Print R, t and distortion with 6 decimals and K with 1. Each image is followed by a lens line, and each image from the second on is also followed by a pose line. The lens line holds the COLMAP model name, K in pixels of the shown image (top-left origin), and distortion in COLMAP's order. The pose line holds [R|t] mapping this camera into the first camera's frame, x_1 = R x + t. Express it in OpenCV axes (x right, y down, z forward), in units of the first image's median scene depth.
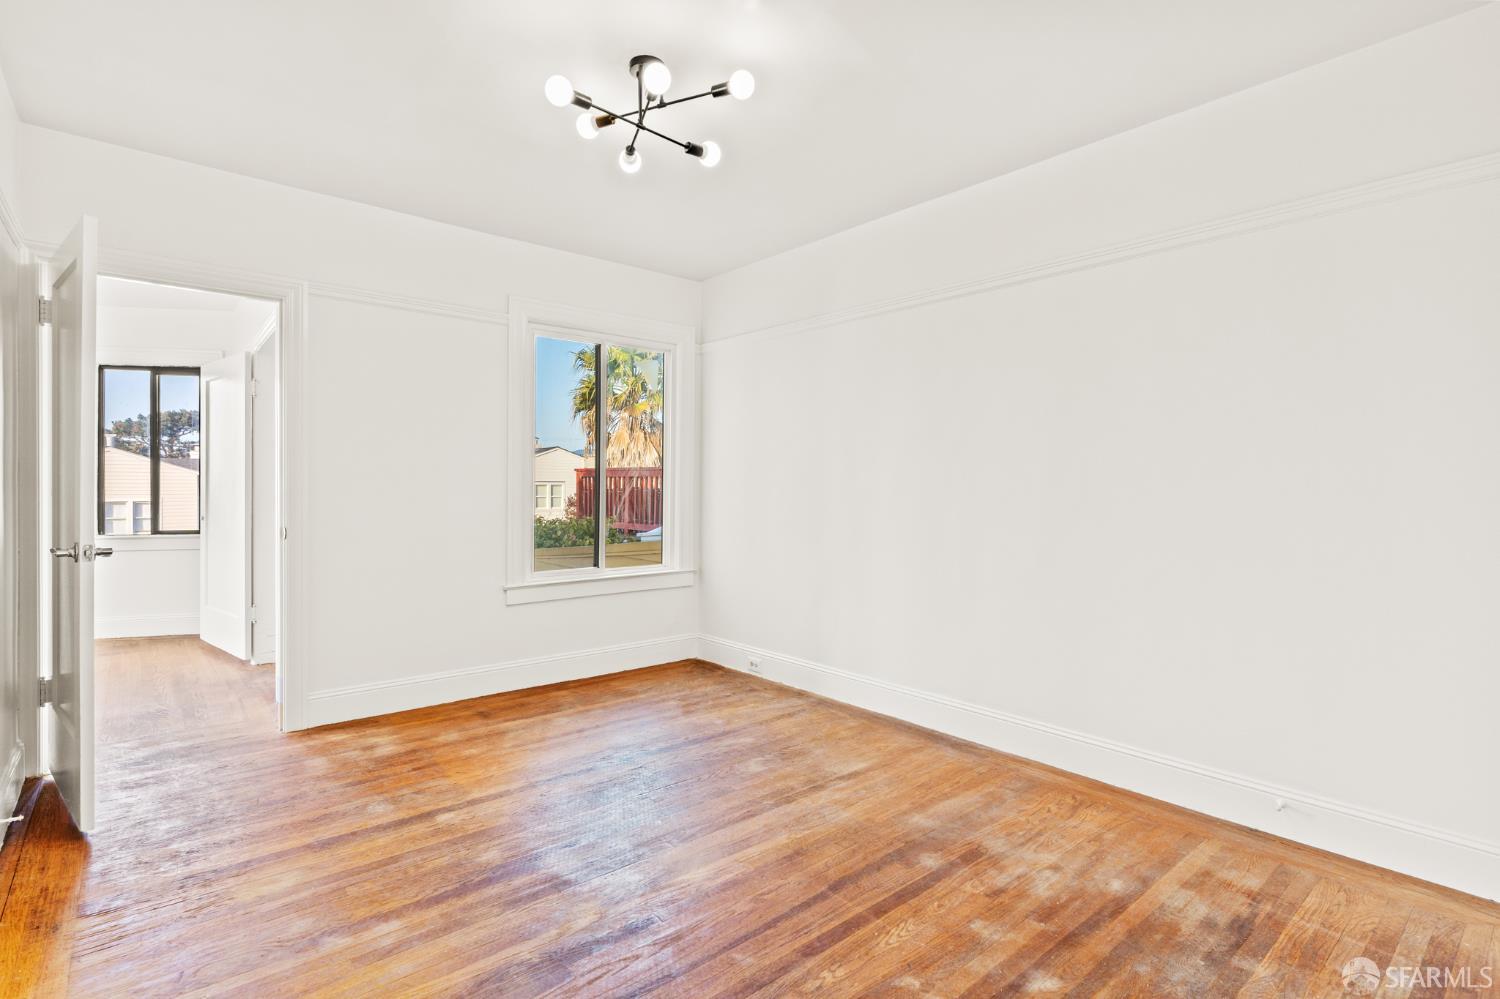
lens RADIAL K [[721.6, 0, 747.9], [0, 721.6, 500.6], [0, 0, 1]] dist [0.001620, 0.000276]
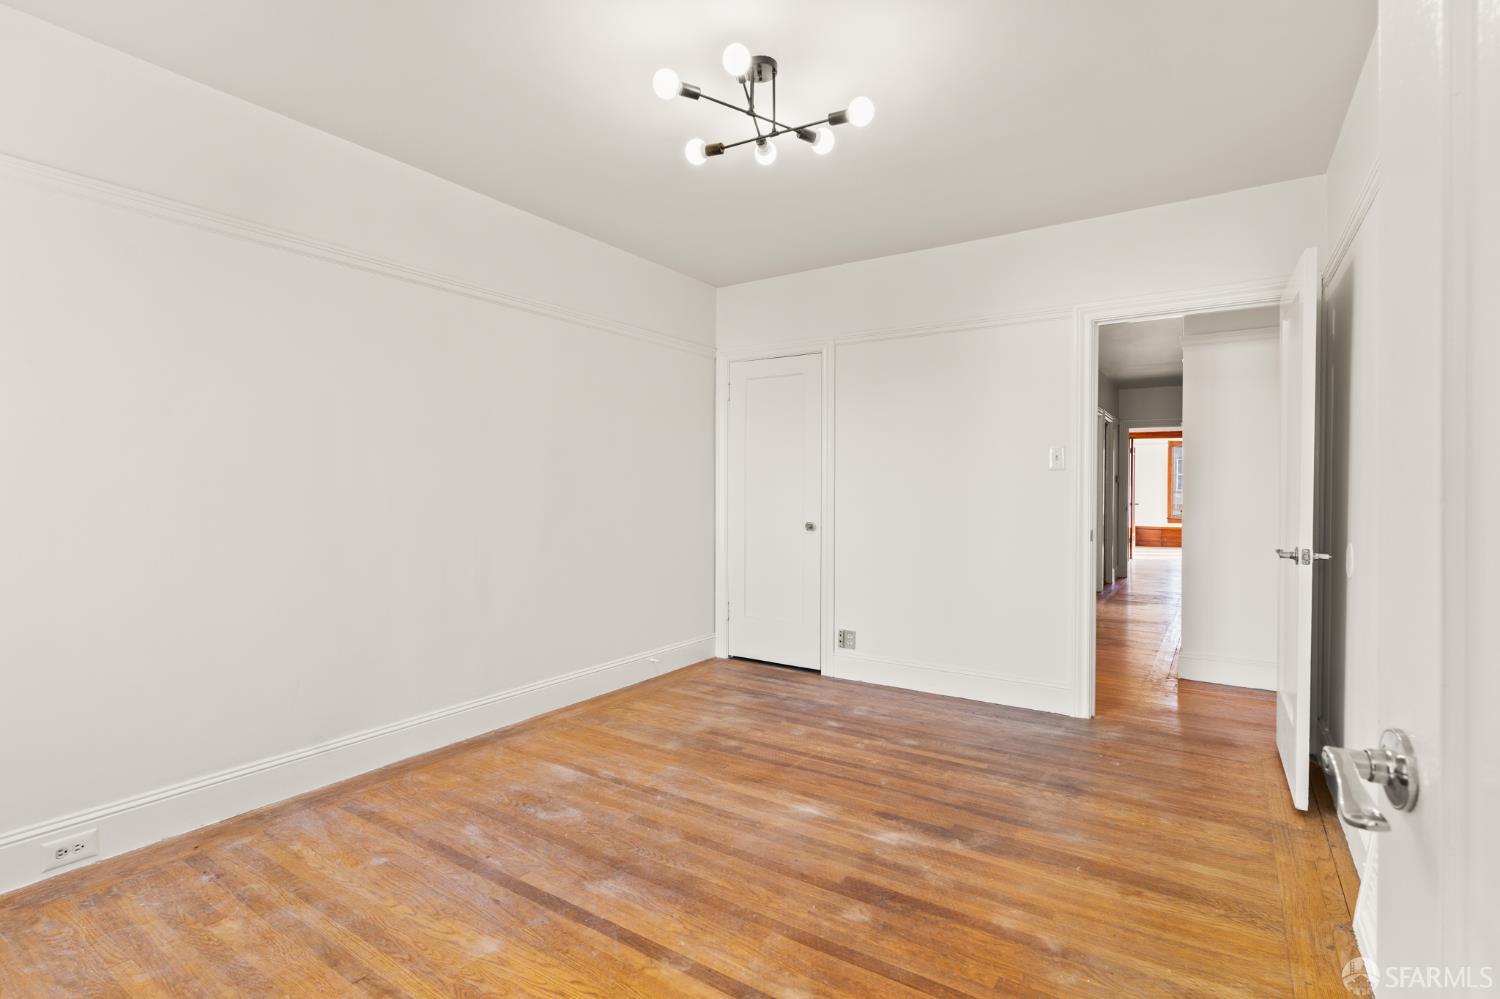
lens RADIAL K [[721.6, 0, 747.9], [0, 721.6, 500.6], [0, 0, 1]] dist [0.001620, 0.000276]
pose [[-0.276729, -0.023126, 0.960670, -1.059693], [0.013934, 0.999509, 0.028075, -0.028572], [-0.960847, 0.021156, -0.276271, 1.256431]]
